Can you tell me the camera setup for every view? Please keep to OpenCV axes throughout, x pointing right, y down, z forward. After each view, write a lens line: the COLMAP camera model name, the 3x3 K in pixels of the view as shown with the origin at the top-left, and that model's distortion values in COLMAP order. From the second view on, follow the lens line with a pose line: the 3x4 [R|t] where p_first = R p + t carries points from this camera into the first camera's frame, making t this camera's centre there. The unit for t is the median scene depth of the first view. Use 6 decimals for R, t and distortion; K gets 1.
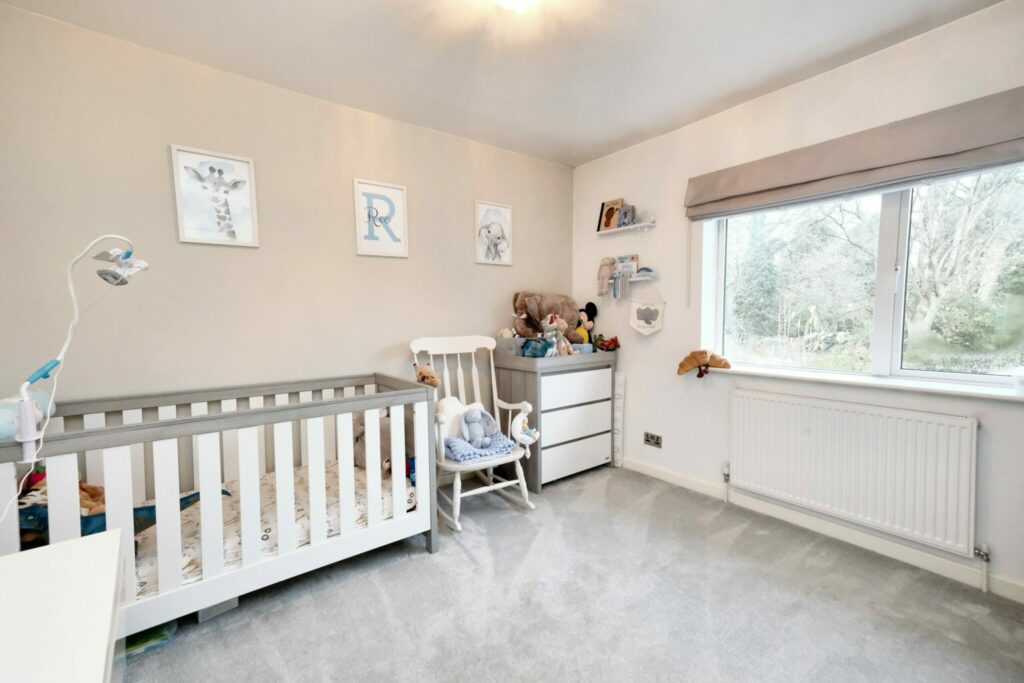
lens RADIAL K [[446.7, 0, 511.9], [0, 446.7, 340.3], [0, 0, 1]] dist [0.027473, 0.007649]
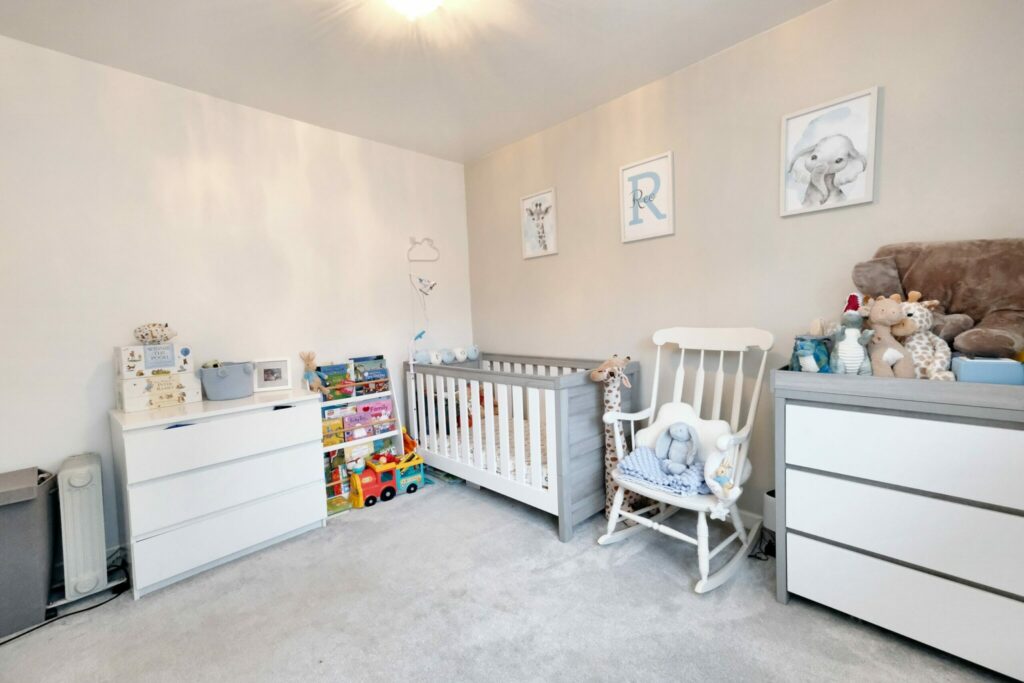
lens RADIAL K [[446.7, 0, 512.4], [0, 446.7, 342.1], [0, 0, 1]] dist [0.027473, 0.007649]
pose [[0.119640, 0.072604, -0.990159, 0.621004], [-0.021470, 0.997278, 0.070531, -0.032802], [0.992585, 0.012821, 0.120874, 0.612700]]
